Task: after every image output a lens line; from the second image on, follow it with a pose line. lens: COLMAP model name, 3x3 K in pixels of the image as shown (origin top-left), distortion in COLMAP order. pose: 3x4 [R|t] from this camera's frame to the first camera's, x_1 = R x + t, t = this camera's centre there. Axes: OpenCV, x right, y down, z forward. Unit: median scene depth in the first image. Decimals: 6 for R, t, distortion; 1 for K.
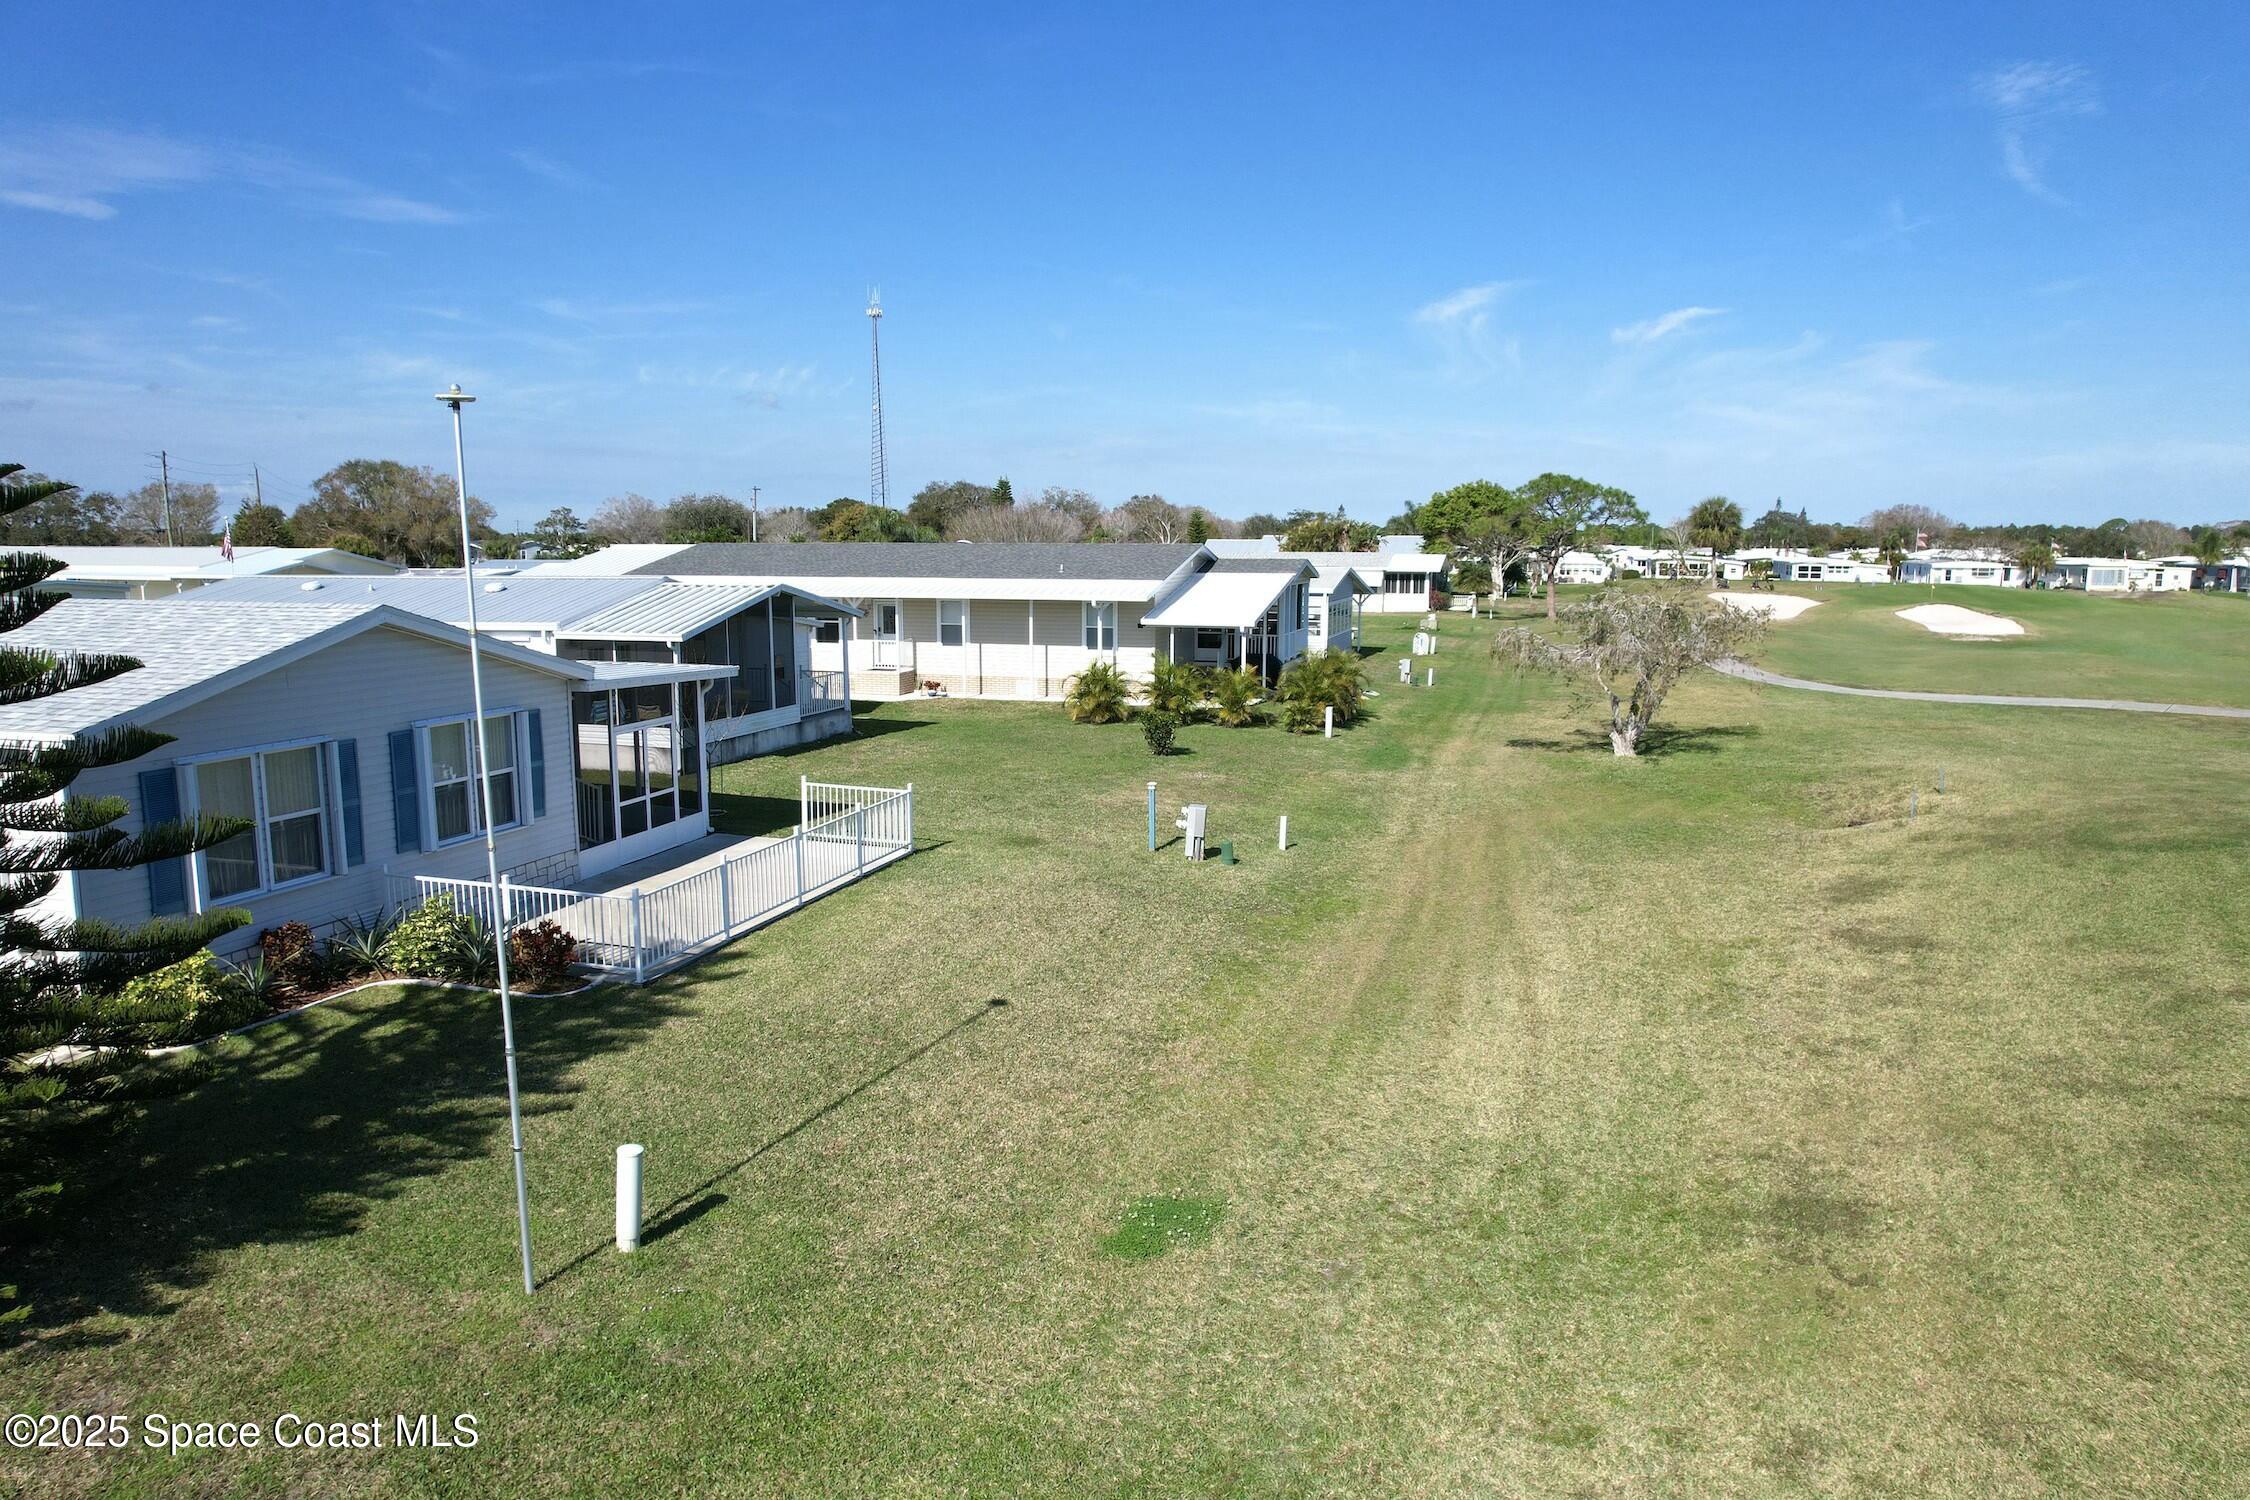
lens RADIAL K [[1436.1, 0, 1129.8], [0, 1436.1, 747.2], [0, 0, 1]] dist [-0.087070, 0.082506]
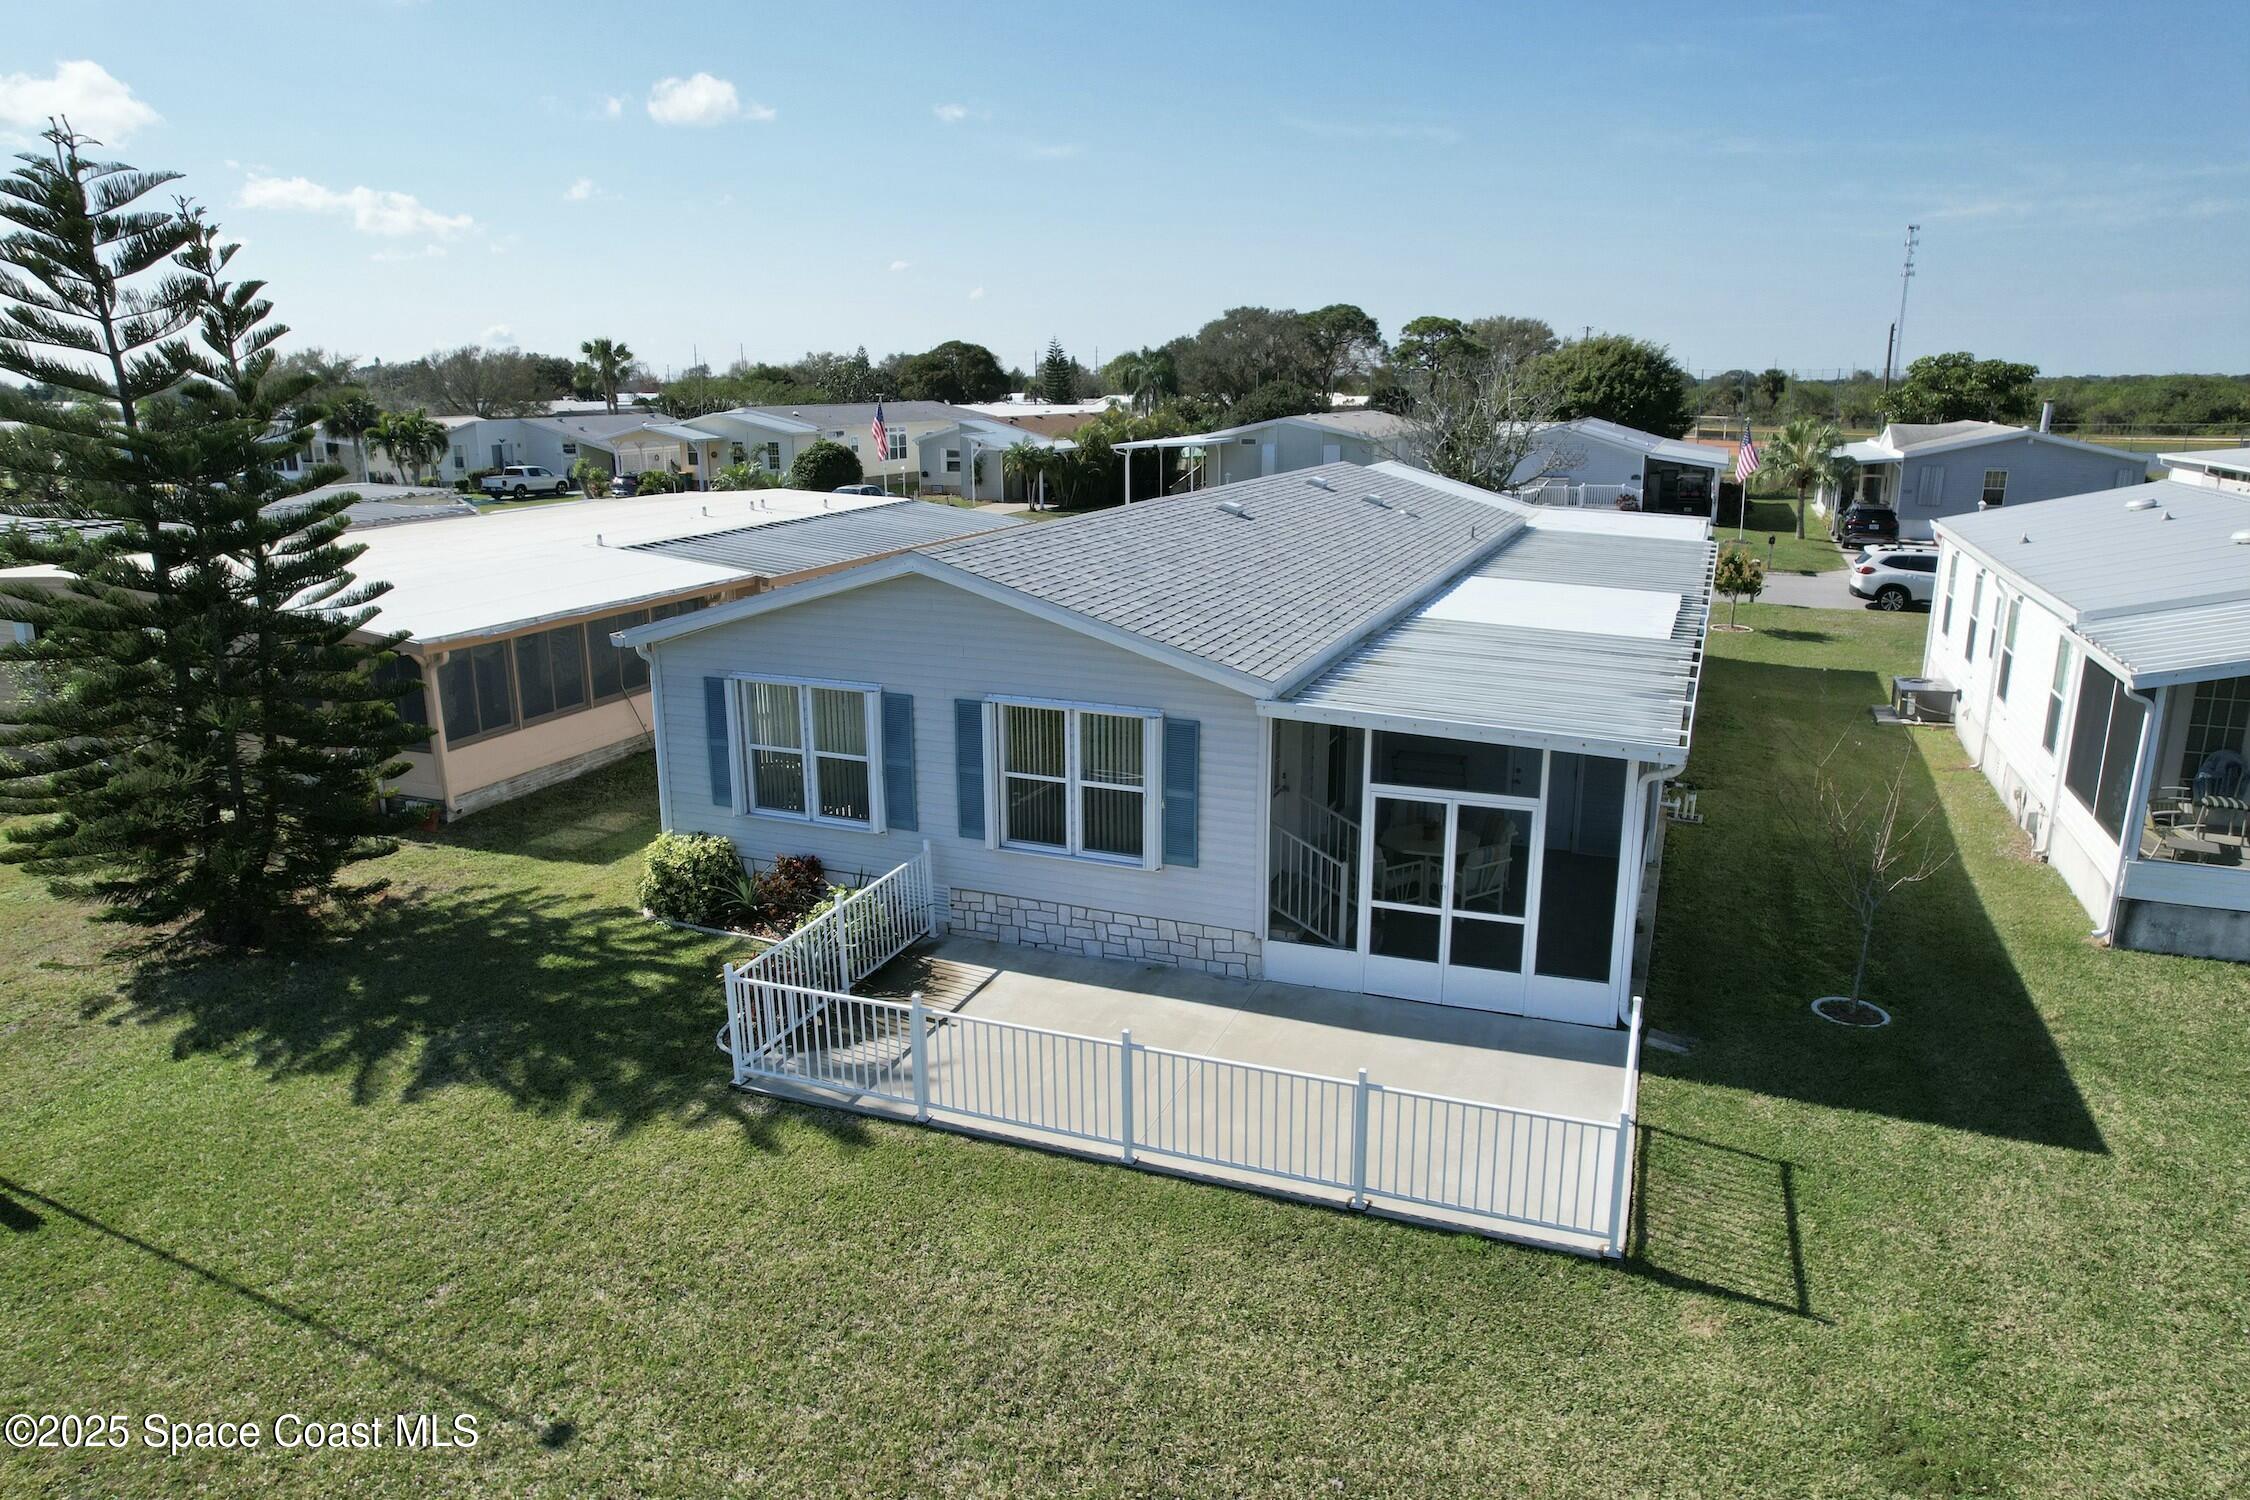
lens RADIAL K [[1452.5, 0, 1126.8], [0, 1452.5, 736.1], [0, 0, 1]] dist [-0.079980, 0.075445]
pose [[-0.090782, 0.229791, -0.968997, 0.335439], [-0.138652, 0.960622, 0.240794, -0.222633], [0.986172, 0.156213, -0.055346, 1.197204]]
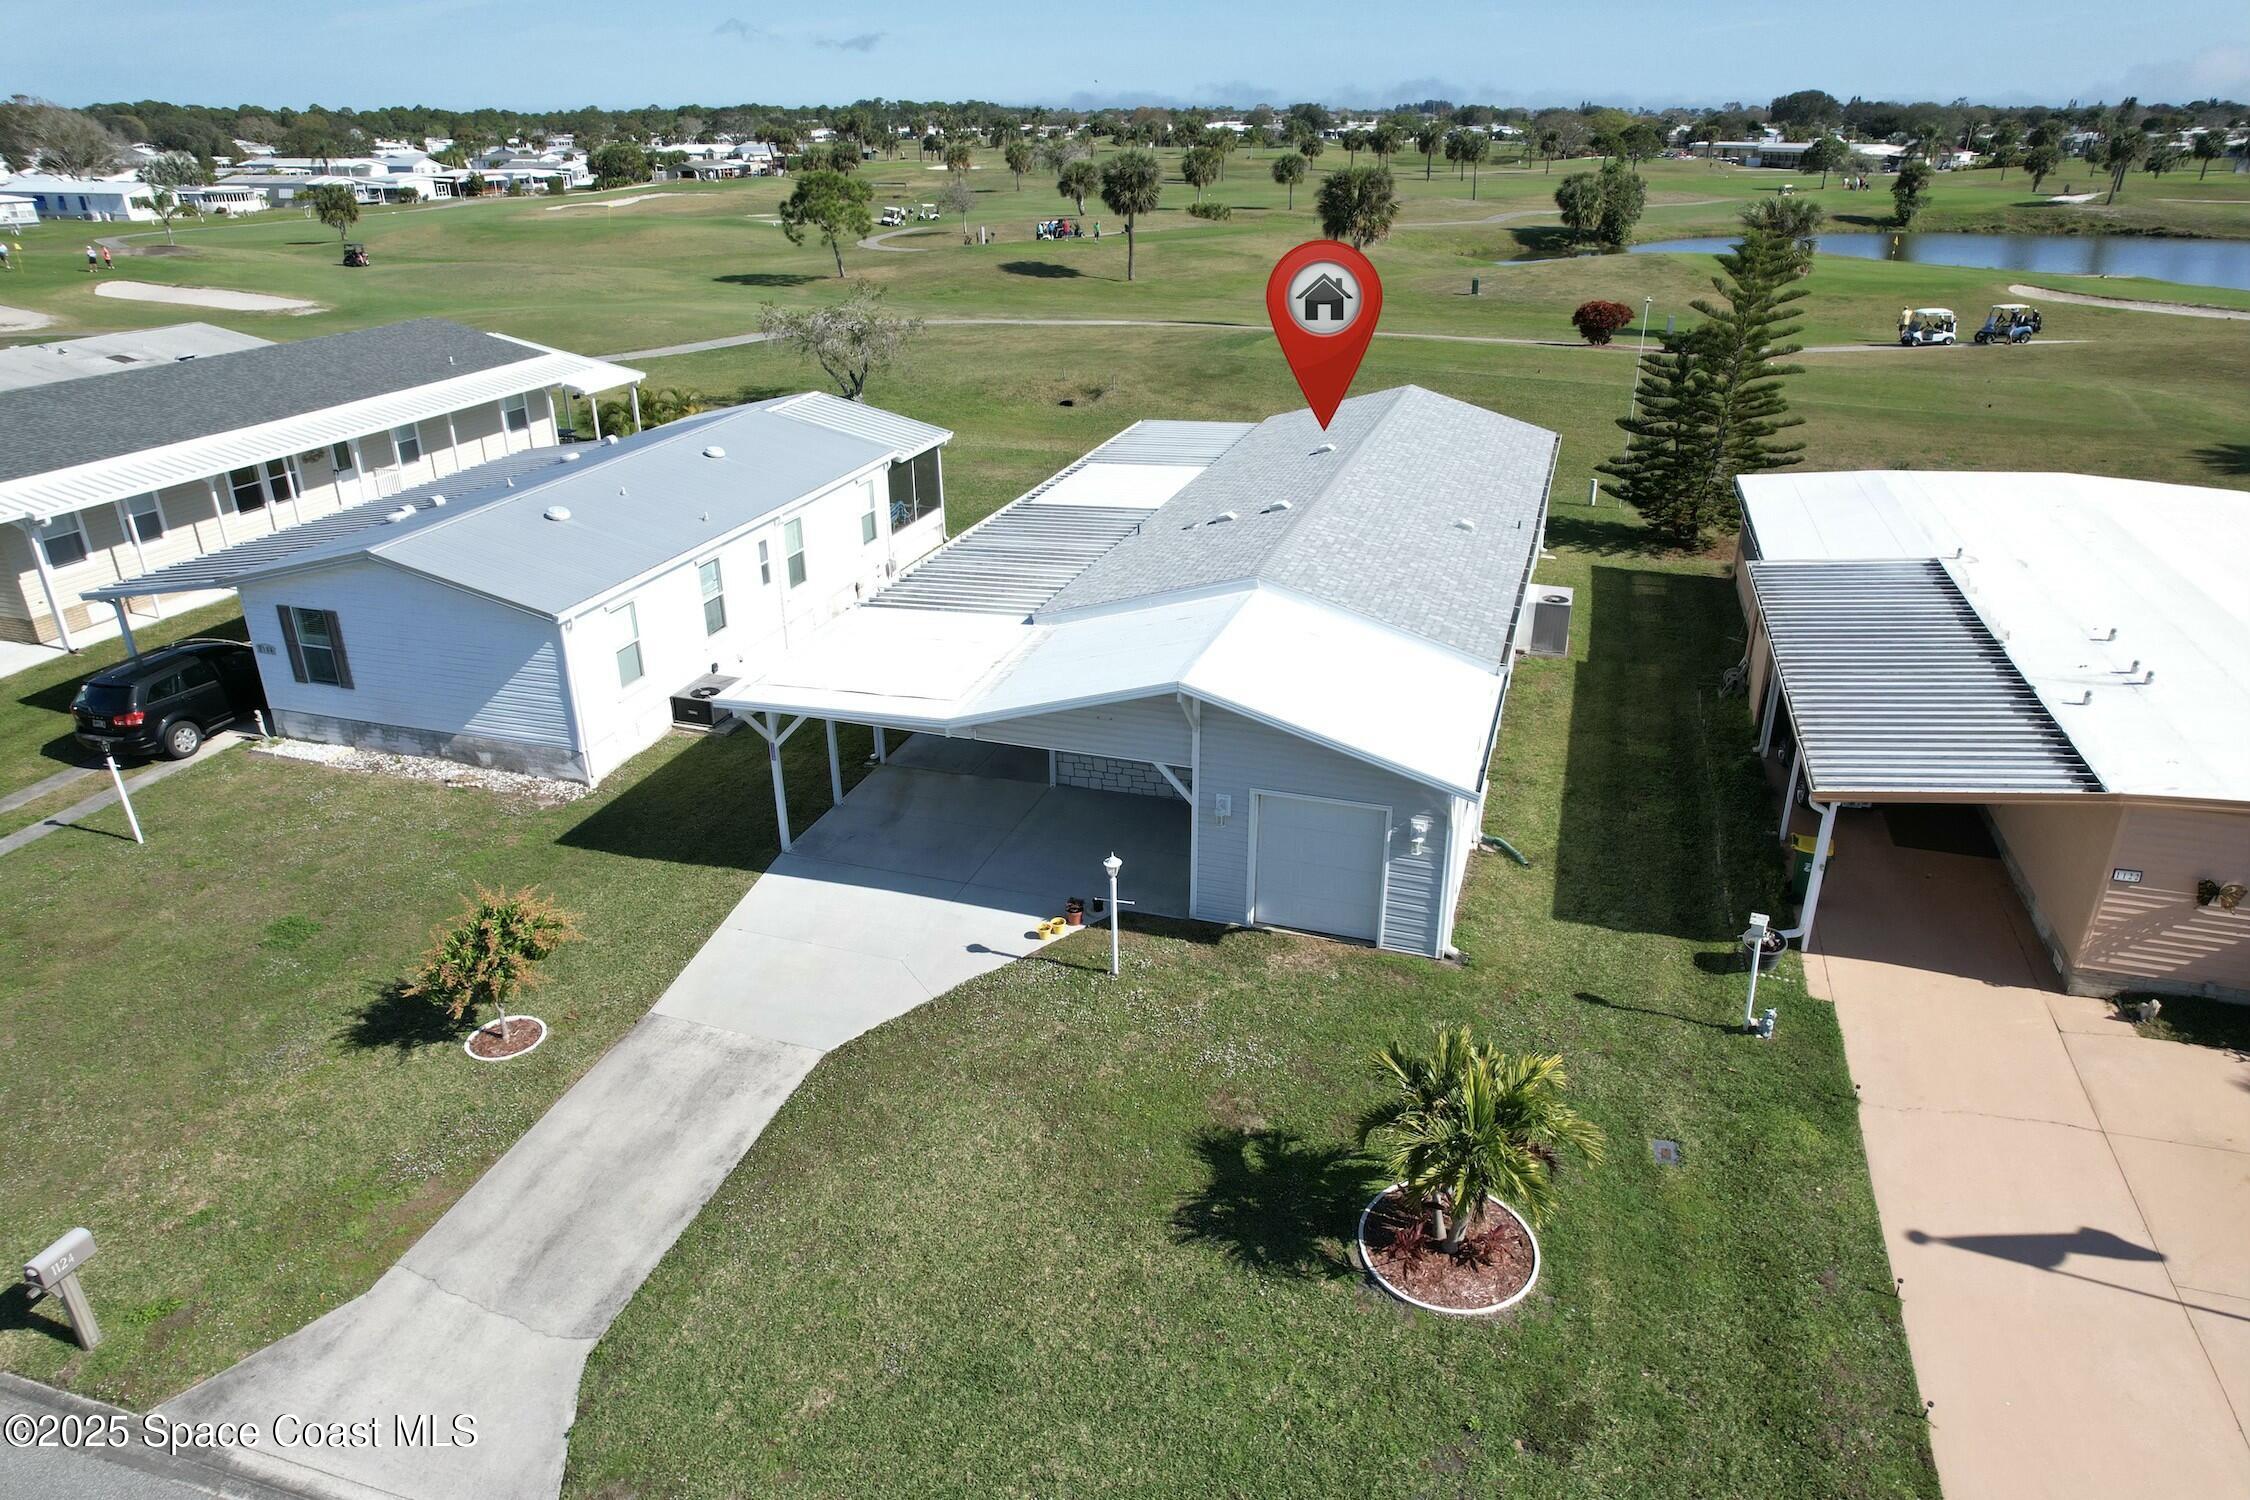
lens RADIAL K [[1452.5, 0, 1126.8], [0, 1452.5, 736.1], [0, 0, 1]] dist [-0.079980, 0.075445]
pose [[0.014700, -0.401557, 0.915716, -2.871857], [0.151338, 0.906158, 0.394936, -0.570273], [-0.988373, 0.132777, 0.074092, 1.353545]]
